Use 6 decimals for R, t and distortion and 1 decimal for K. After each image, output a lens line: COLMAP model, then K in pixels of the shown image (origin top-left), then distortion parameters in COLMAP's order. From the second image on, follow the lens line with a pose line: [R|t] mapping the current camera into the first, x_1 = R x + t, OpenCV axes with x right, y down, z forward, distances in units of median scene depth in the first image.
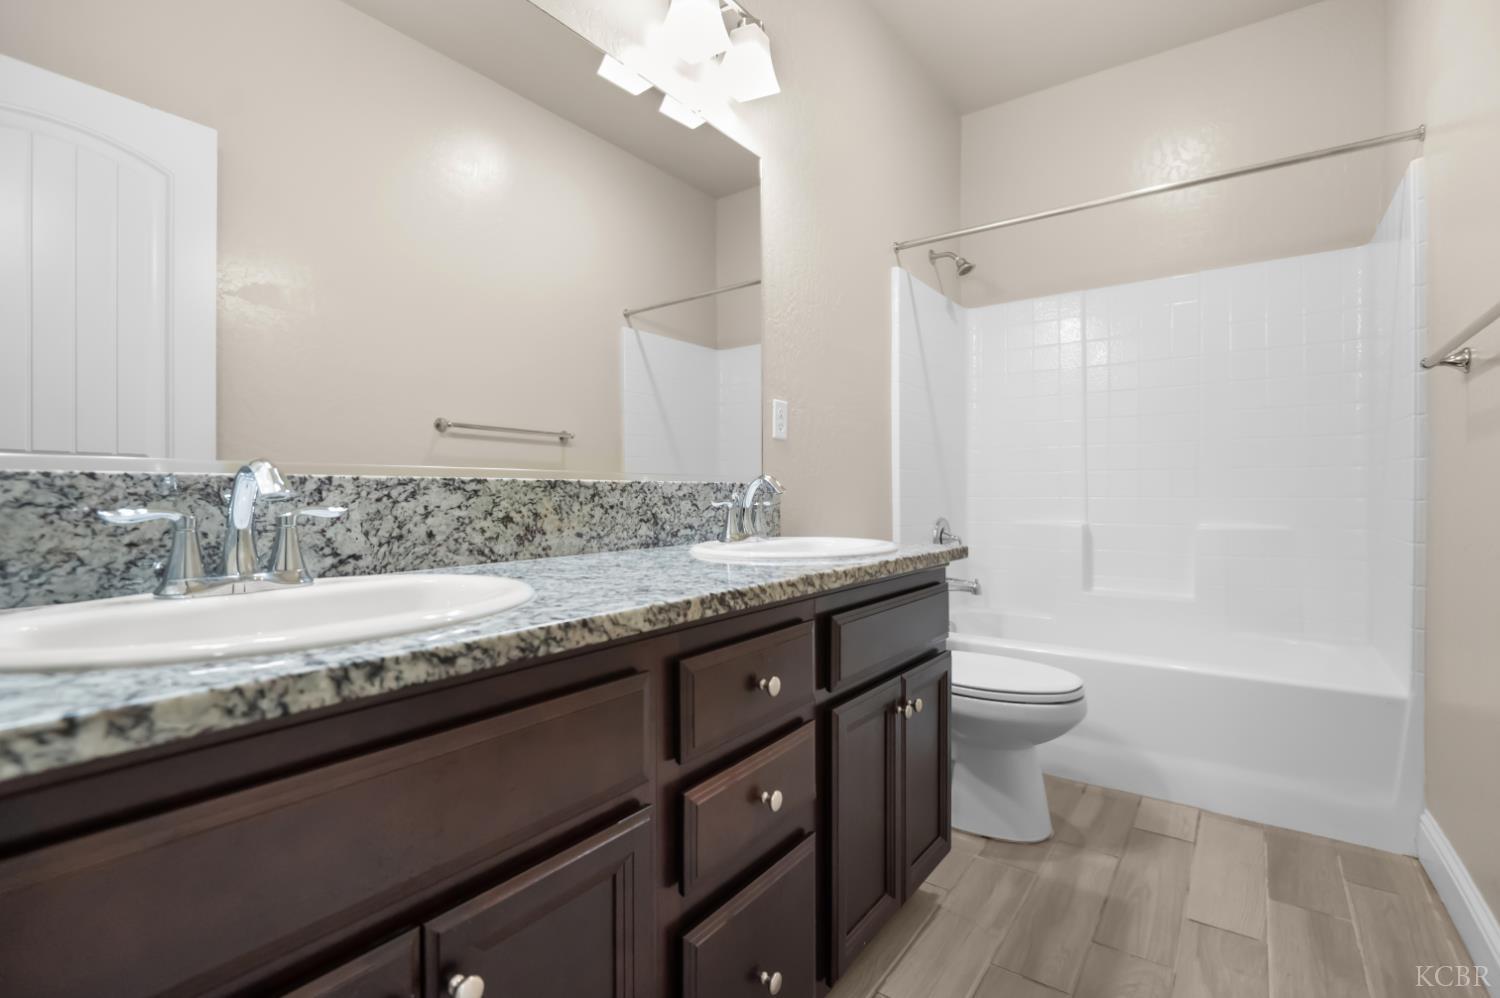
lens RADIAL K [[687.5, 0, 752.1], [0, 687.5, 498.3], [0, 0, 1]] dist [0.004875, -0.006229]
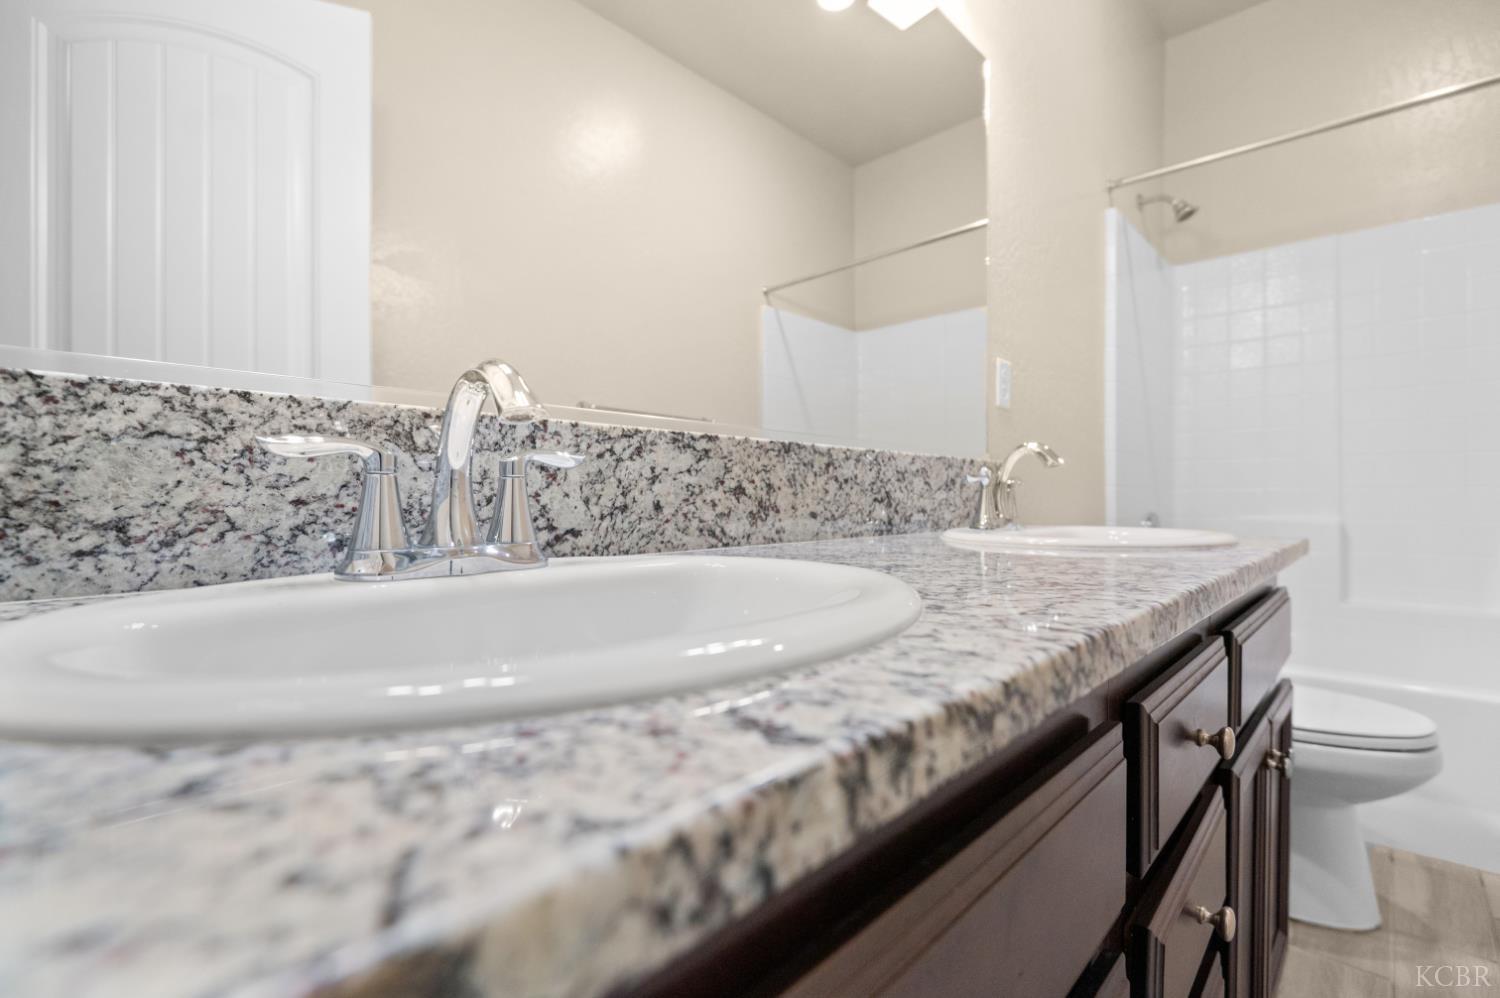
lens RADIAL K [[687.5, 0, 753.3], [0, 687.5, 506.8], [0, 0, 1]] dist [0.004875, -0.006229]
pose [[0.992170, 0.003455, -0.124850, -0.278976], [-0.002860, 0.999984, 0.004947, 0.050535], [0.124866, -0.004552, 0.992163, 0.285409]]
